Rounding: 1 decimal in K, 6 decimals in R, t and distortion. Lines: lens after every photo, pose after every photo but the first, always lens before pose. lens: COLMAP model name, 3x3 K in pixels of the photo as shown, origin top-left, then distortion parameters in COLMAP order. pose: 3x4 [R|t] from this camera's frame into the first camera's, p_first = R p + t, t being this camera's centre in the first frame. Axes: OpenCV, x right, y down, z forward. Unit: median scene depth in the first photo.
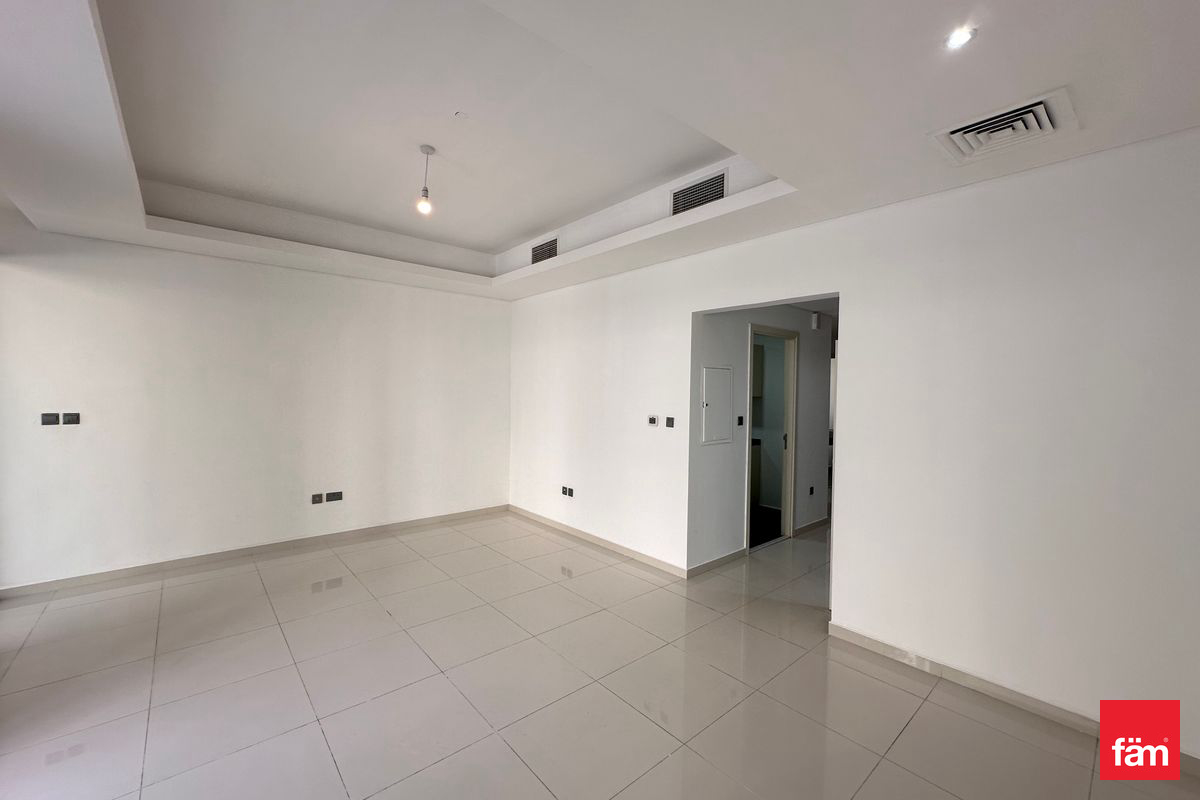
lens RADIAL K [[480.2, 0, 599.5], [0, 480.2, 396.6], [0, 0, 1]] dist [-0.005275, 0.001157]
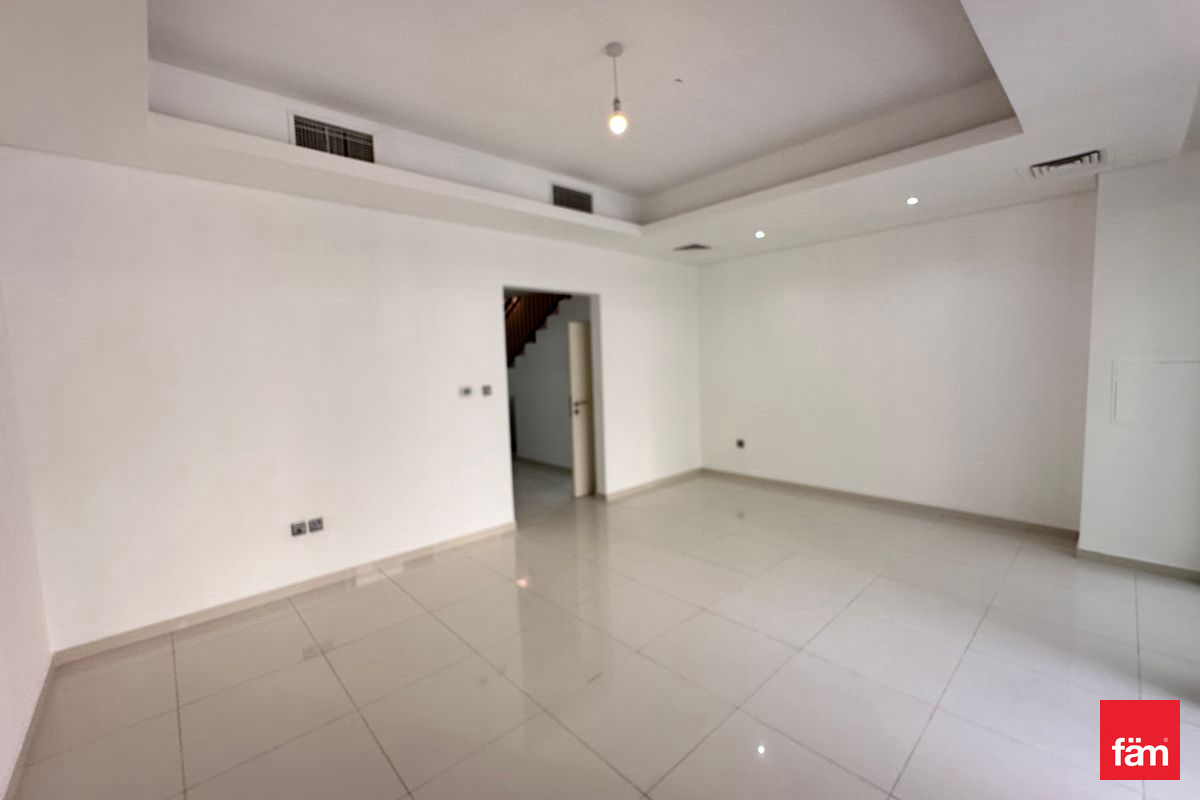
lens RADIAL K [[480.2, 0, 606.3], [0, 480.2, 395.9], [0, 0, 1]] dist [-0.005275, 0.001157]
pose [[-0.046409, -0.094403, 0.994452, -0.859806], [0.046395, 0.994246, 0.096548, -0.020337], [-0.997845, 0.050618, -0.041762, 0.773559]]
